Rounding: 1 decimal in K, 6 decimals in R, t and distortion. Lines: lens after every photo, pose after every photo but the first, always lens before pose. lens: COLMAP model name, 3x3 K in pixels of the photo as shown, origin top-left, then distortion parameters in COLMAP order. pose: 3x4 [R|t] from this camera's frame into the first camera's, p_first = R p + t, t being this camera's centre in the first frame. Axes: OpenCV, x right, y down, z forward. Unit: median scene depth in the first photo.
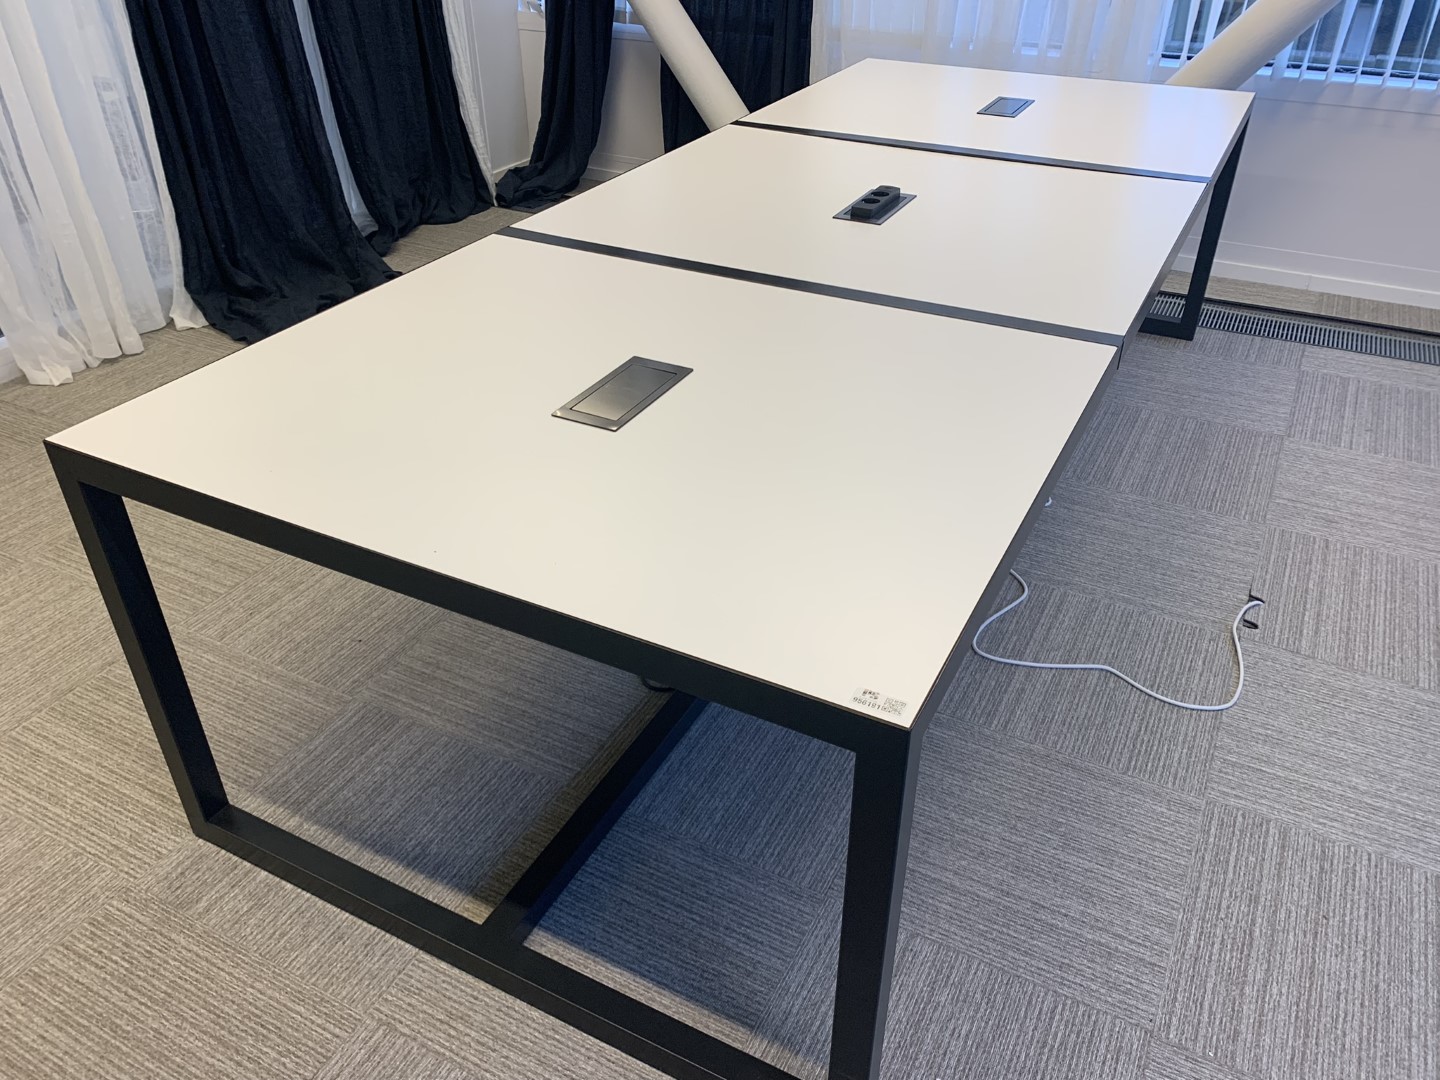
lens RADIAL K [[1092.5, 0, 722.2], [0, 1092.5, 565.1], [0, 0, 1]] dist [0.009147, -0.007404]
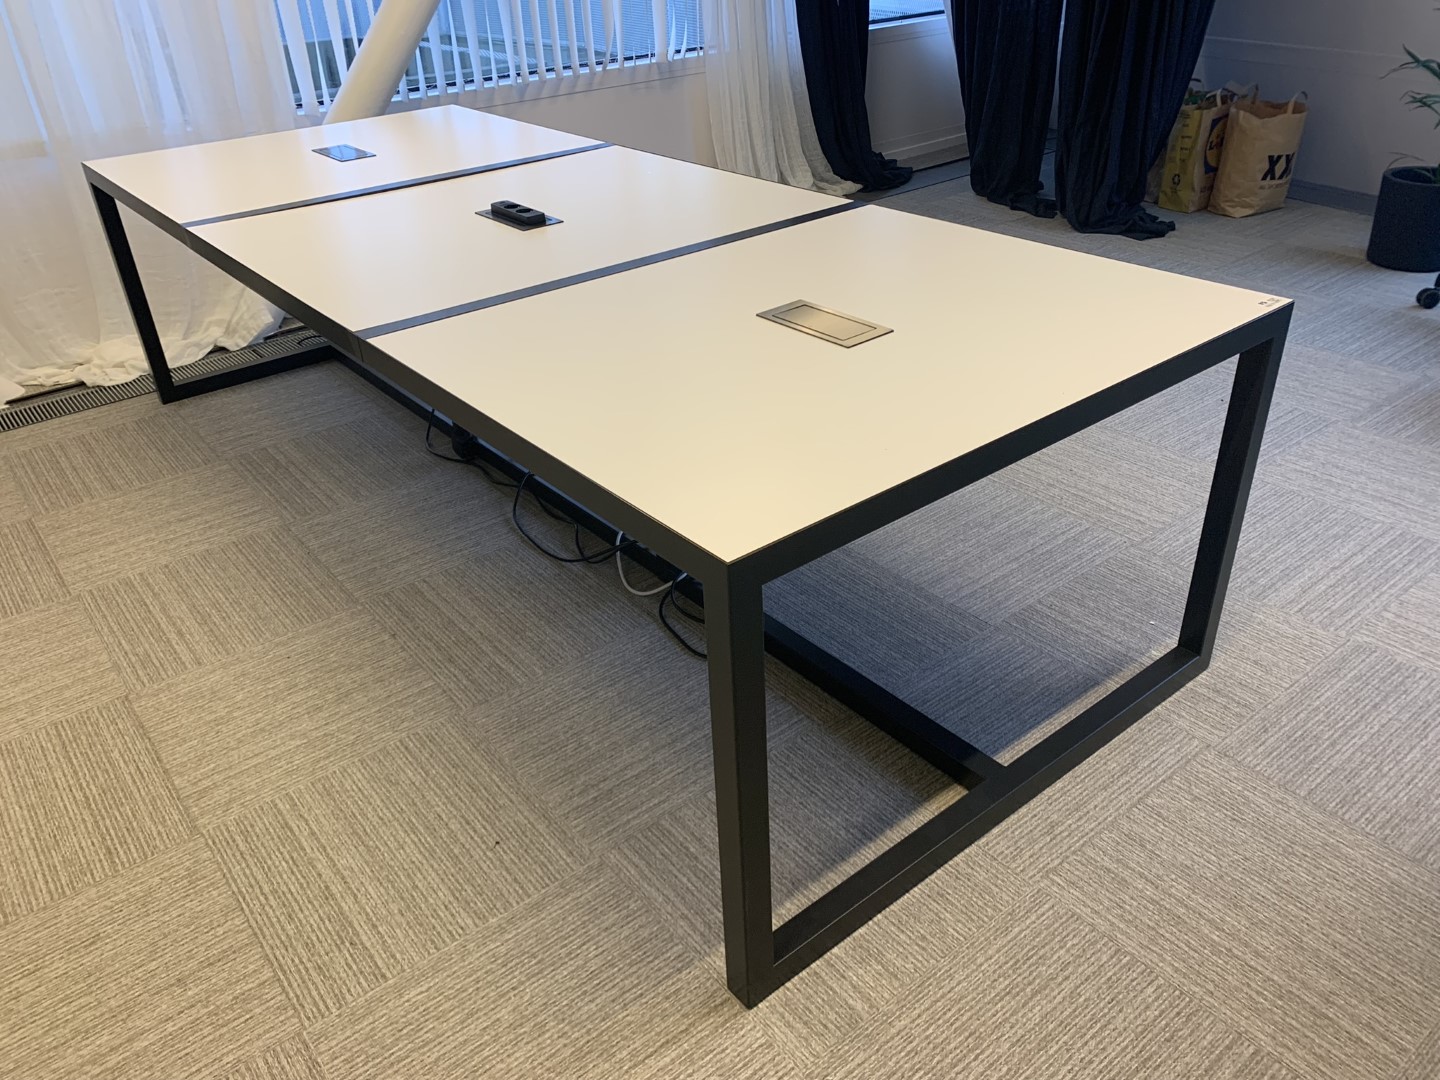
lens RADIAL K [[1101.0, 0, 720.0], [0, 1101.0, 540.0], [0, 0, 1]] dist [0.047489, -0.106568]
pose [[0.400453, -0.482015, 0.779294, -1.119650], [0.553929, 0.804815, 0.213156, -0.276213], [-0.729932, 0.346314, 0.589293, 0.436765]]
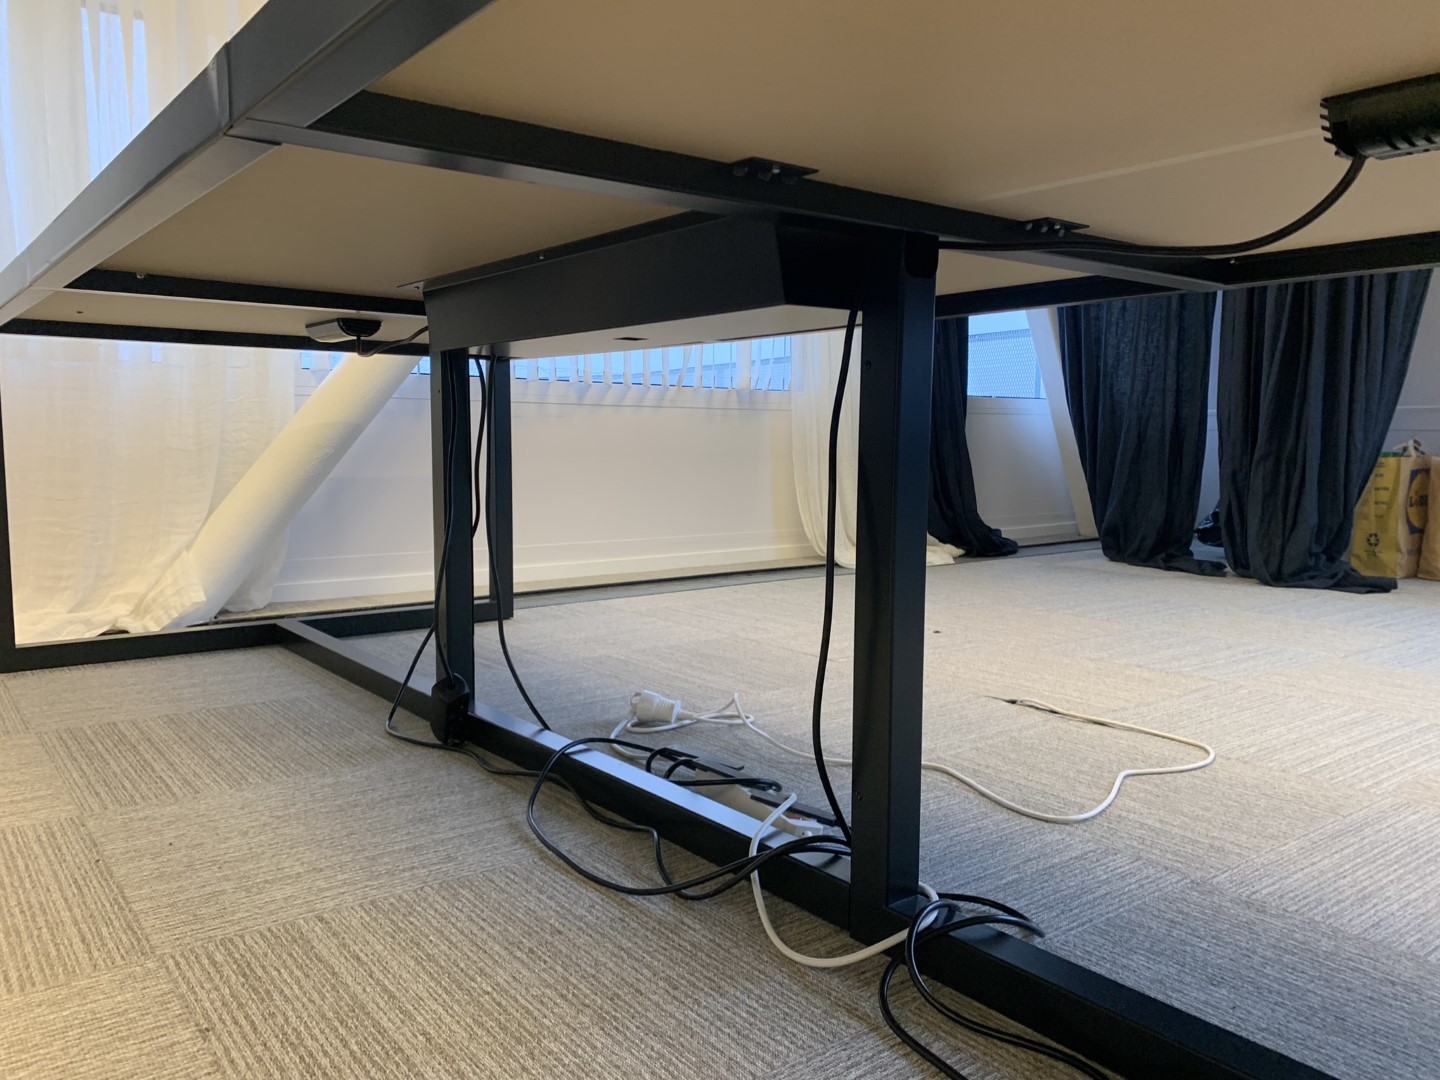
lens RADIAL K [[1084.3, 0, 720.0], [0, 1084.3, 540.0], [0, 0, 1]] dist [0.007064, 0.001680]
pose [[0.408275, -0.072598, 0.909967, -0.580294], [0.506602, 0.847260, -0.159702, -0.085623], [-0.759385, 0.526194, 0.382694, 1.129364]]
